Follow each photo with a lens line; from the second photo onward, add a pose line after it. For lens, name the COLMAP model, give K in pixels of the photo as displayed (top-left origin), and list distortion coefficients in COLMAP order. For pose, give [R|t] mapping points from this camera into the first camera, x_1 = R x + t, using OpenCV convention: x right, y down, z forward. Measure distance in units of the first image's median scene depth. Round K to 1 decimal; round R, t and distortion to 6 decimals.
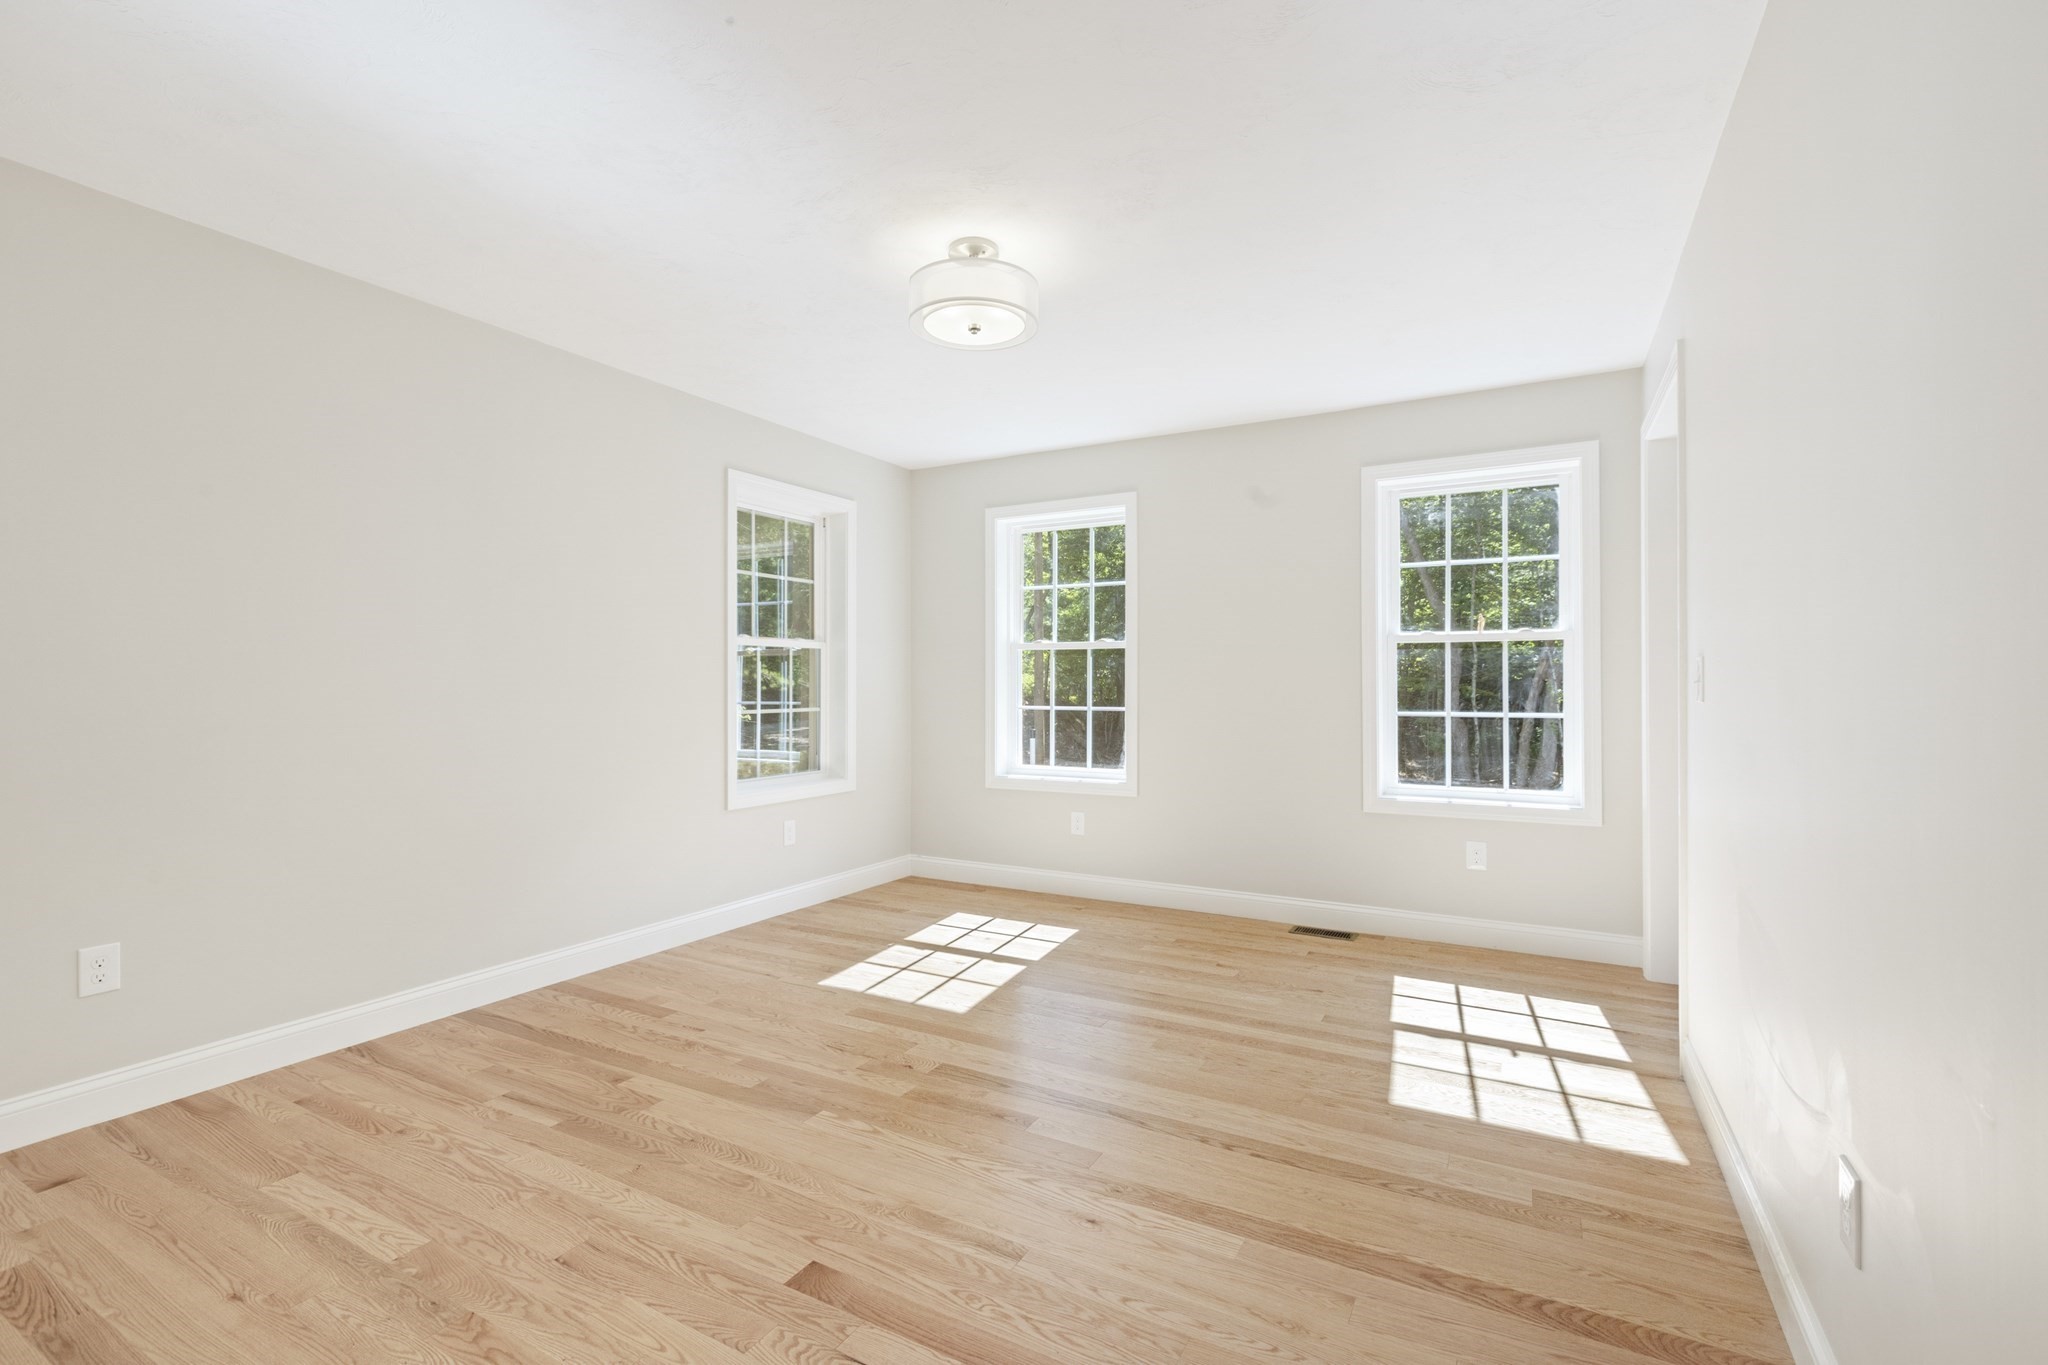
lens RADIAL K [[929.0, 0, 1014.9], [0, 929.0, 684.2], [0, 0, 1]] dist [0.002700, 0.000218]
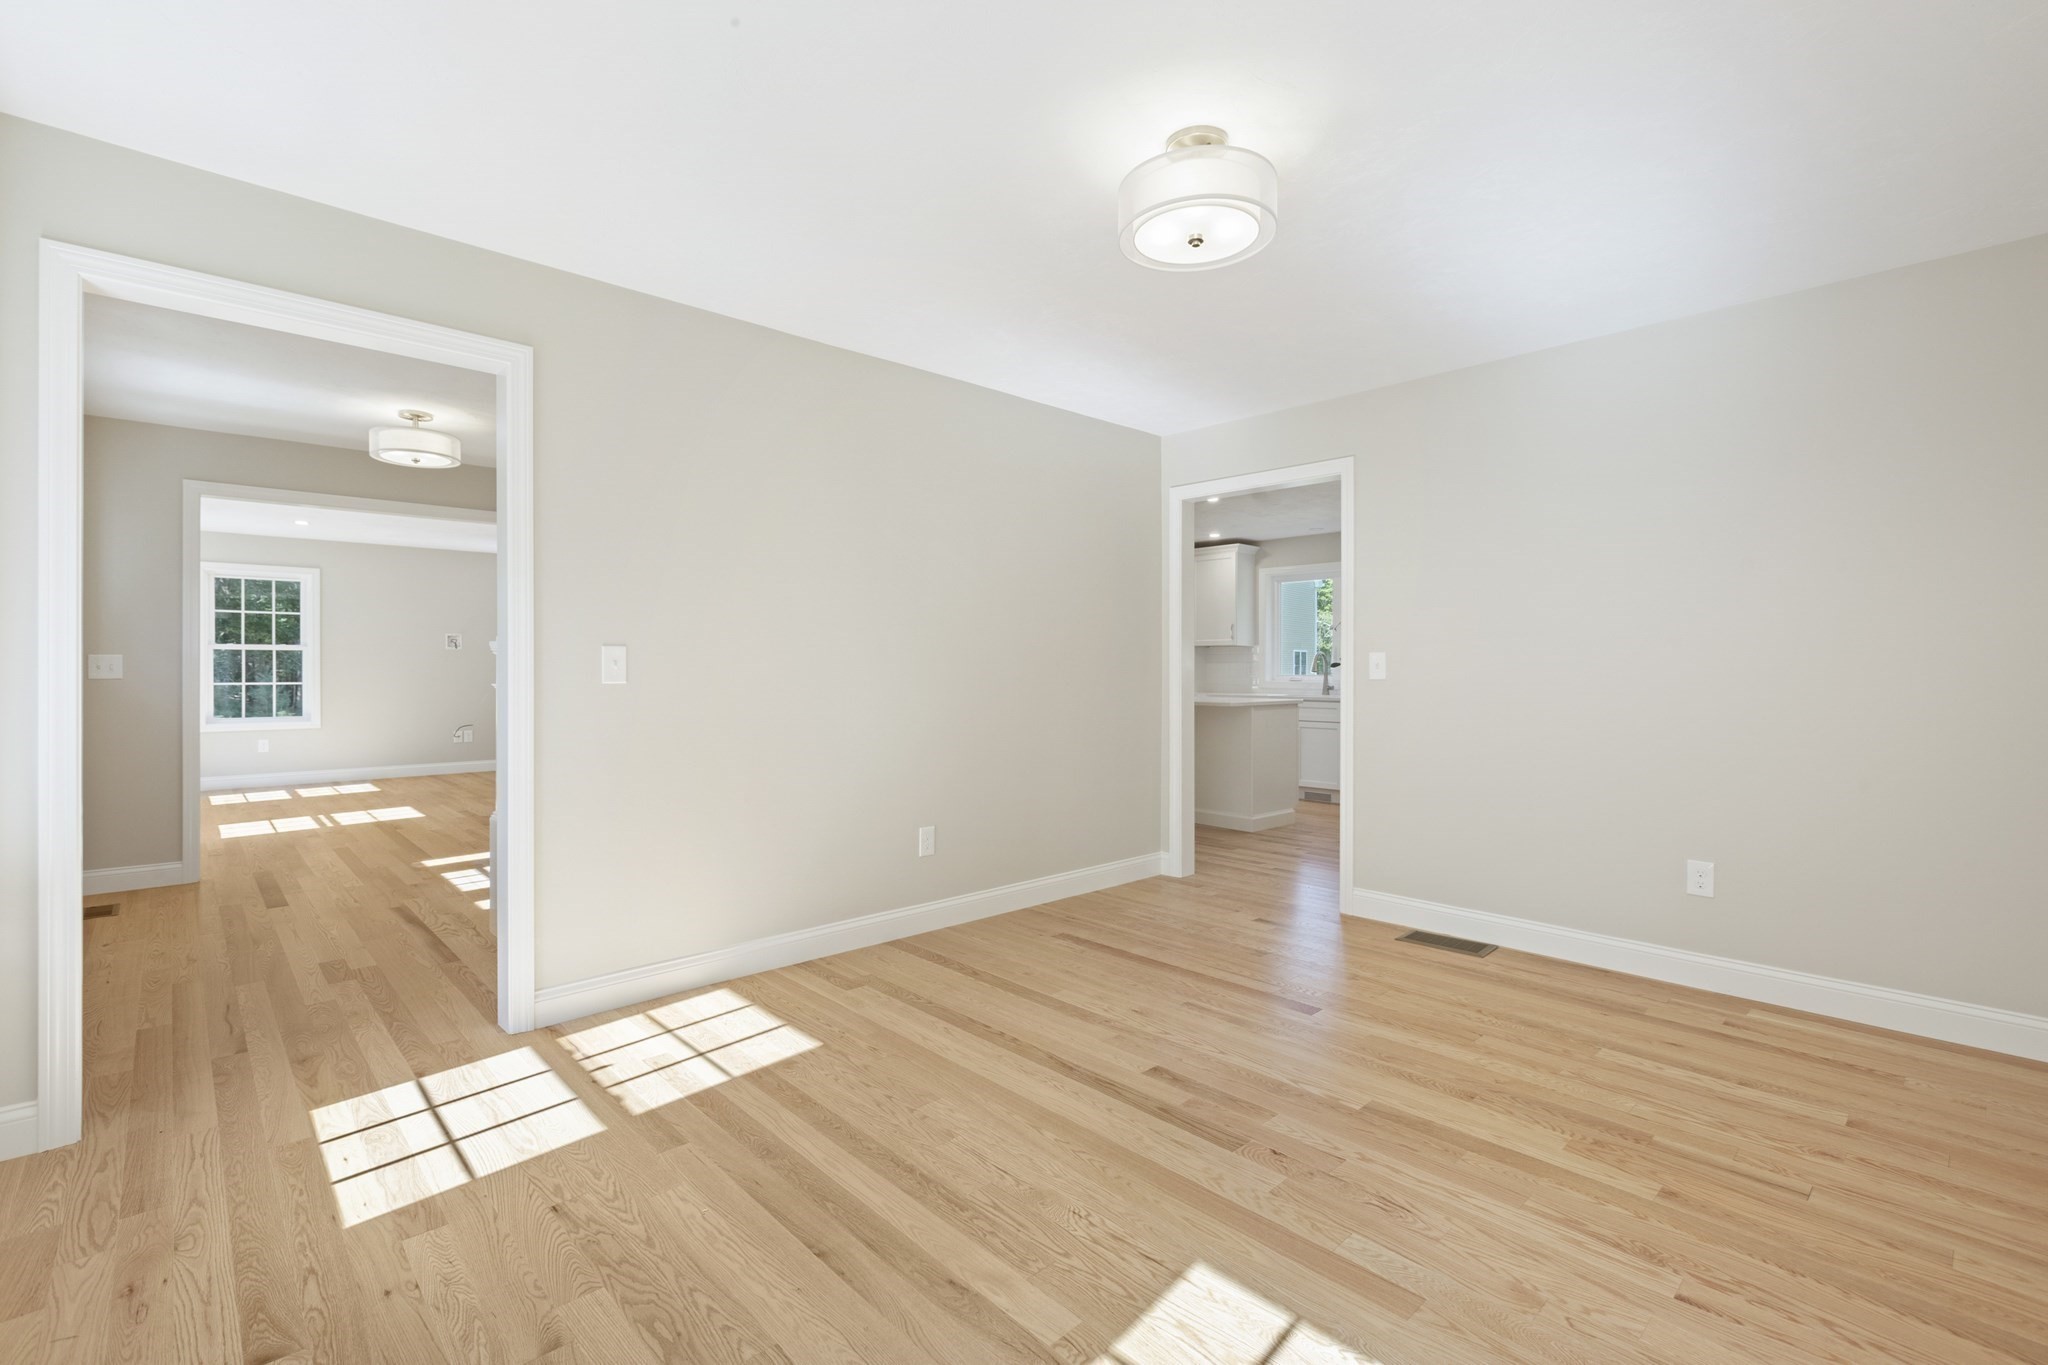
lens RADIAL K [[929.0, 0, 1014.9], [0, 929.0, 684.2], [0, 0, 1]] dist [0.002700, 0.000218]
pose [[-0.954612, -0.006290, 0.297787, -0.138026], [-0.001829, 0.999882, 0.015258, 0.000836], [-0.297848, 0.014021, -0.954510, 1.857670]]
